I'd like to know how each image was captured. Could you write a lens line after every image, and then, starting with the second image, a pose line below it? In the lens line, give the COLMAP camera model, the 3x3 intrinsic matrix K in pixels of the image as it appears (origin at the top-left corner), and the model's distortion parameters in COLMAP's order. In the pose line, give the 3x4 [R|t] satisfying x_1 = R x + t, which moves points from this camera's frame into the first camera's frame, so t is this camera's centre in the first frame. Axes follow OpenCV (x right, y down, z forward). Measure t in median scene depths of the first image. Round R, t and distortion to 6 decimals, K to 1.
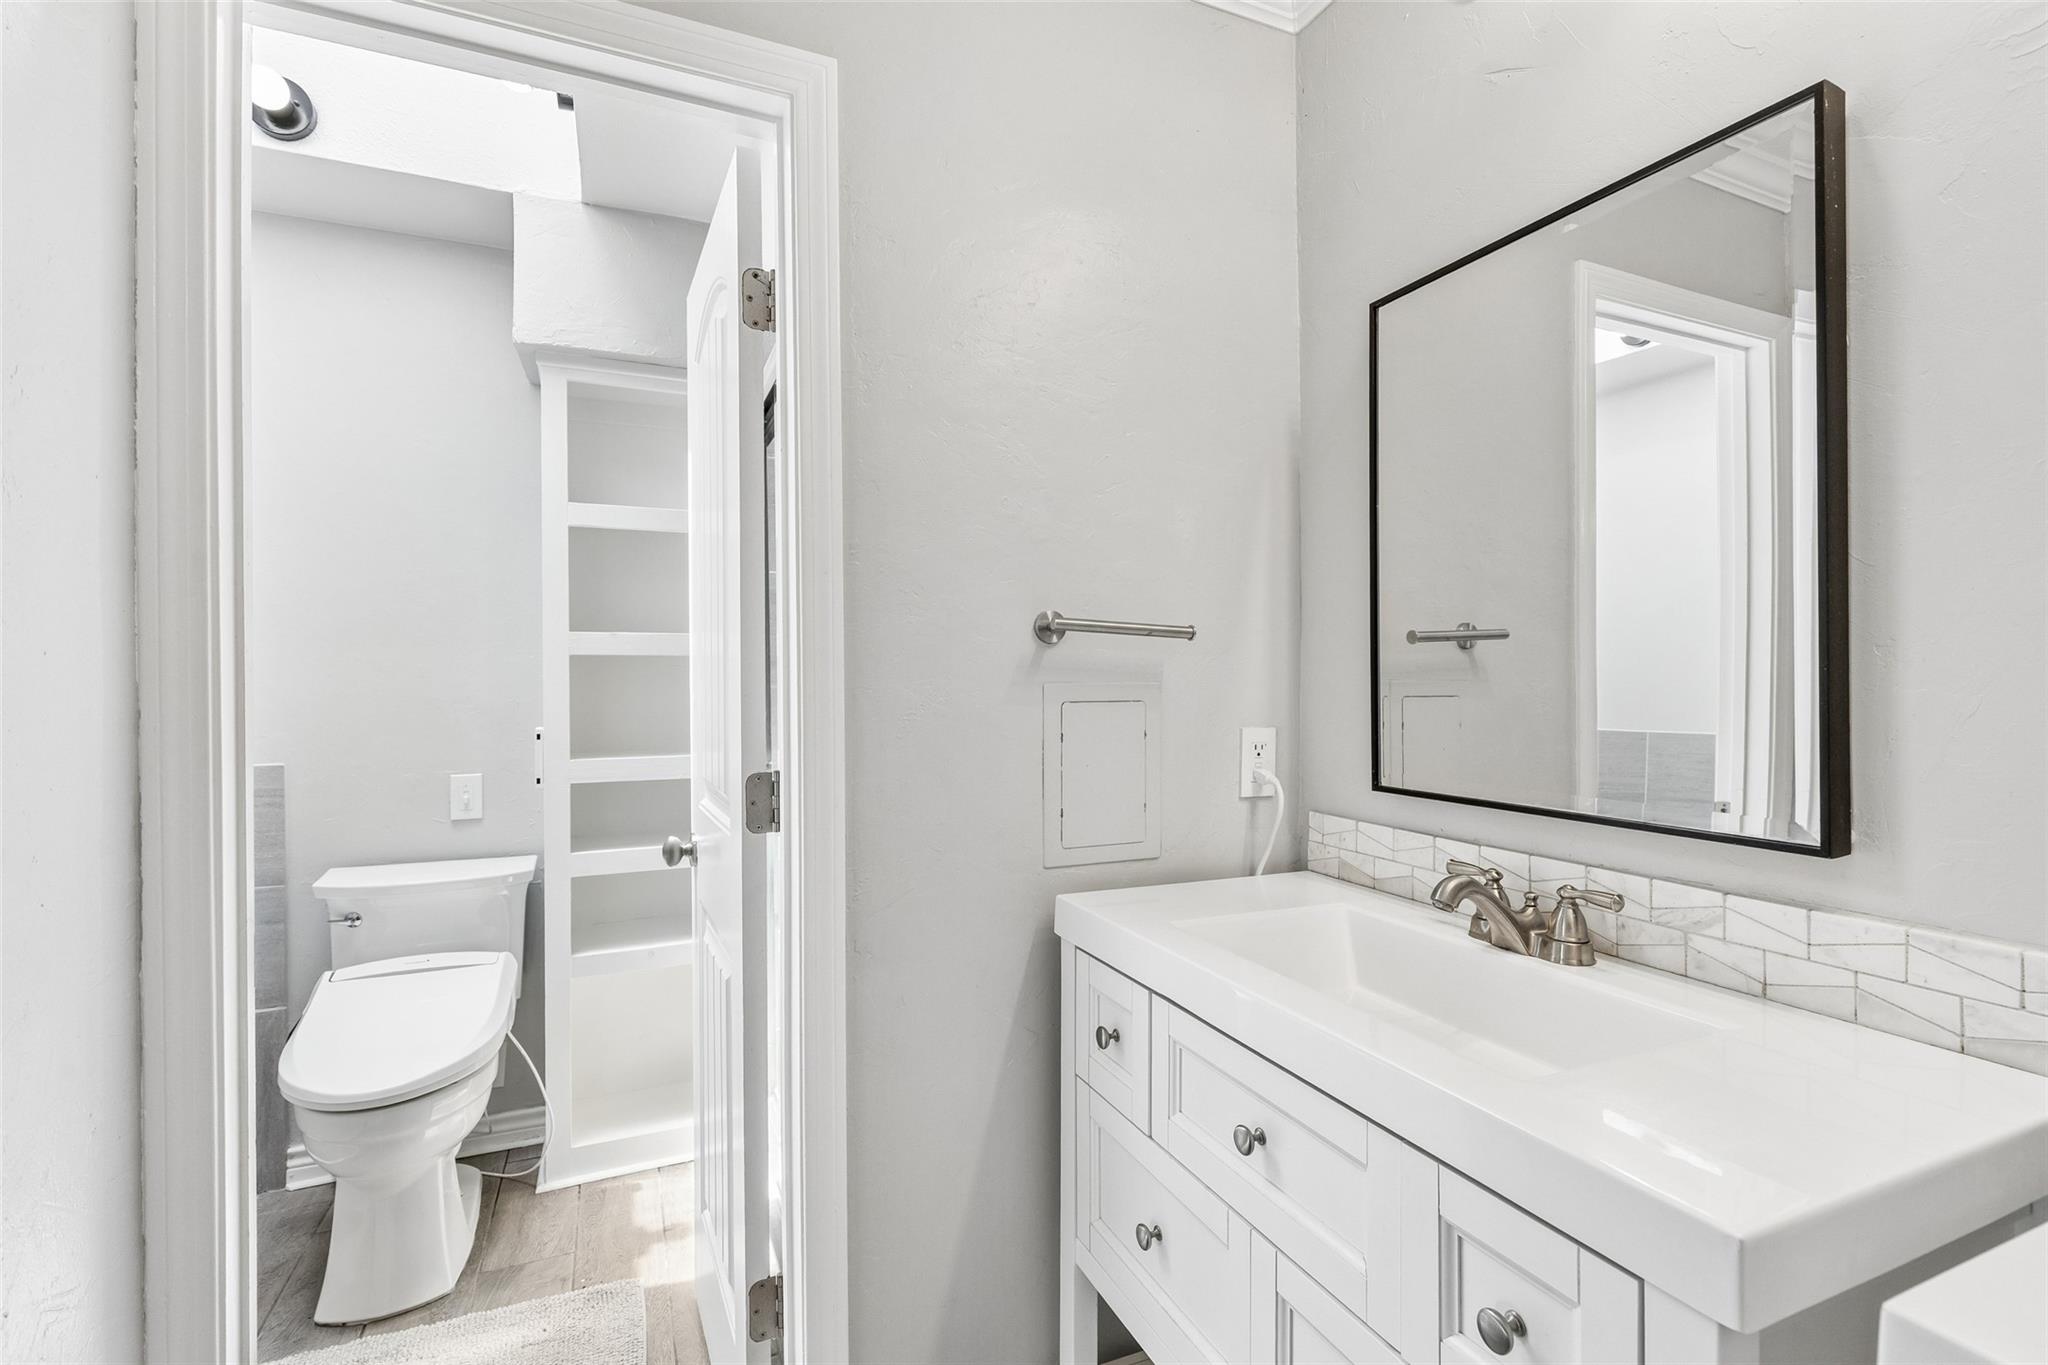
lens RADIAL K [[939.8, 0, 1021.3], [0, 939.8, 678.4], [0, 0, 1]] dist [0.006022, 0.000110]
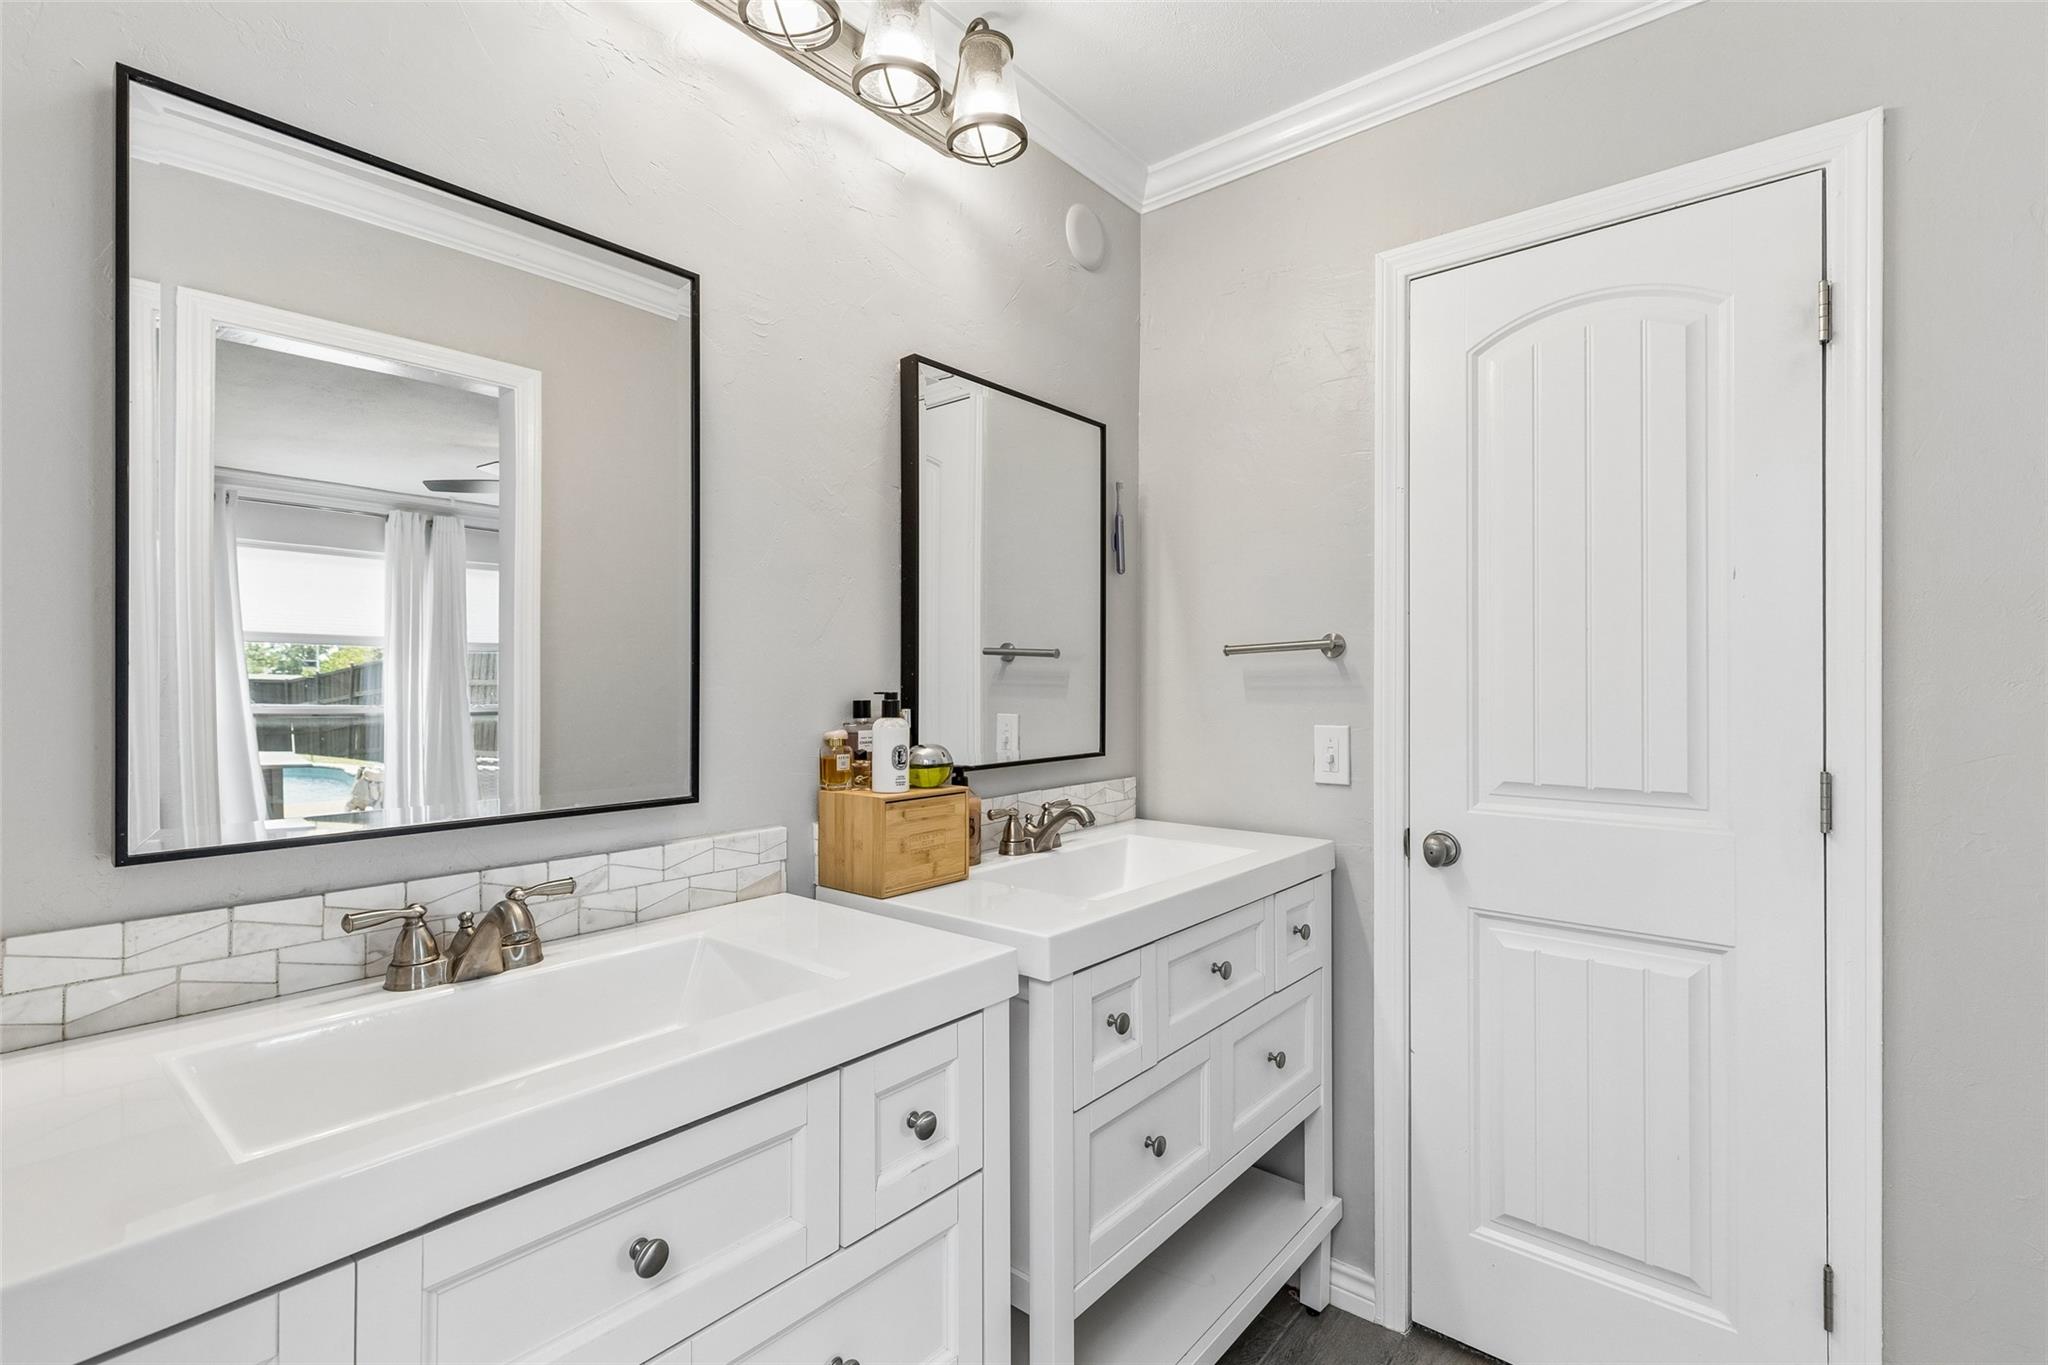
lens RADIAL K [[939.8, 0, 1018.1], [0, 939.8, 681.9], [0, 0, 1]] dist [0.006022, 0.000110]
pose [[-0.437053, -0.000251, 0.899436, -0.613227], [0.003371, 0.999992, 0.001917, 0.000998], [-0.899430, 0.003870, -0.437048, 1.065385]]
